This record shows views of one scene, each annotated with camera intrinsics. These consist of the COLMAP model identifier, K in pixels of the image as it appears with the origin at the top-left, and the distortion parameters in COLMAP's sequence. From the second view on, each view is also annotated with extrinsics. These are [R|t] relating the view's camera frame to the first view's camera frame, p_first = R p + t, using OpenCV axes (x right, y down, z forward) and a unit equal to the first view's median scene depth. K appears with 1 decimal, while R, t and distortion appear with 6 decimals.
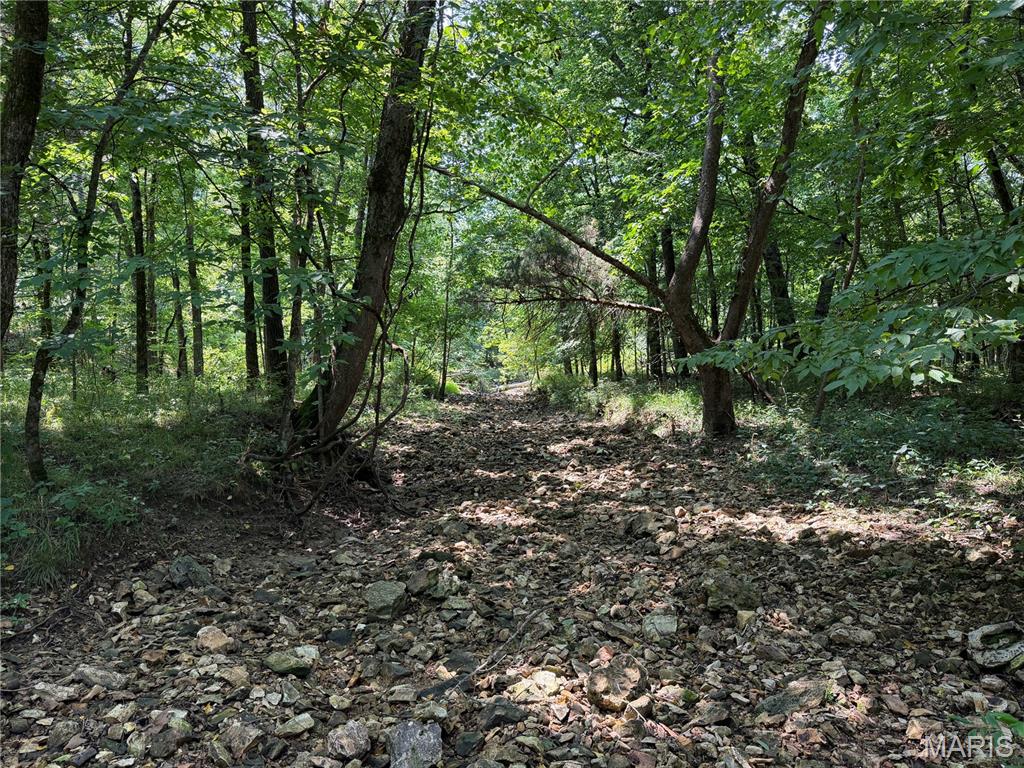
lens RADIAL K [[710.4, 0, 503.1], [0, 710.4, 384.3], [0, 0, 1]] dist [0.038117, -0.049132]
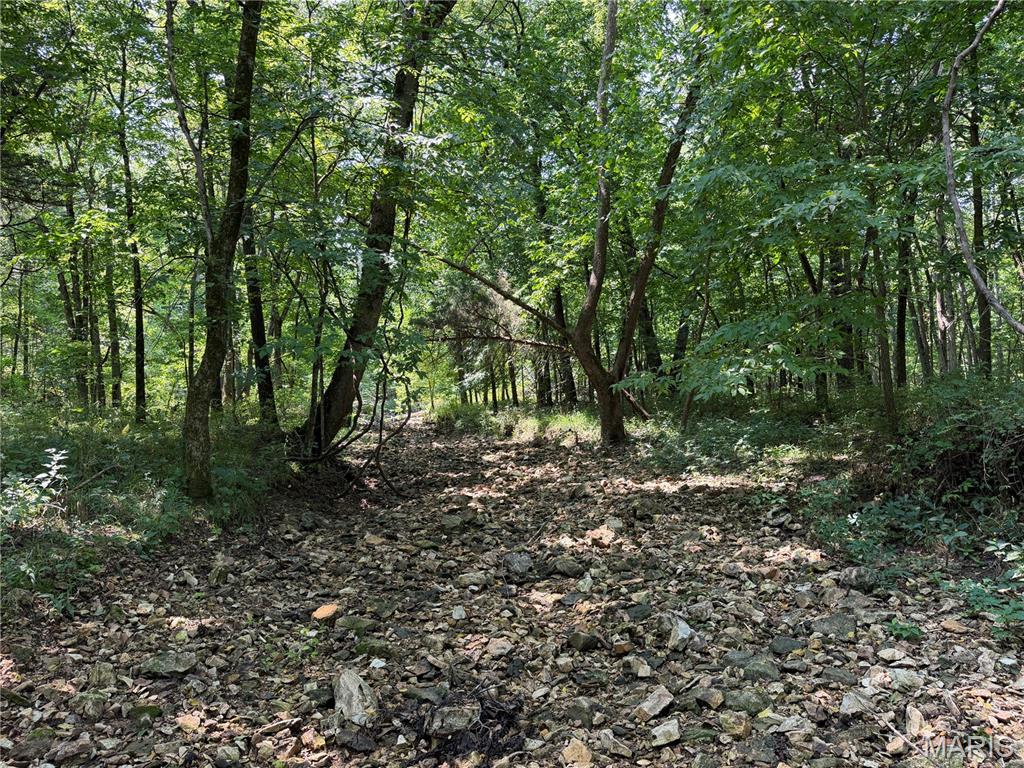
lens RADIAL K [[710.4, 0, 516.2], [0, 710.4, 383.0], [0, 0, 1]] dist [0.038117, -0.049132]
pose [[0.981038, -0.012999, 0.193377, -0.129198], [0.022385, 0.998671, -0.046427, 0.019899], [-0.192516, 0.049876, 0.980025, -0.260707]]
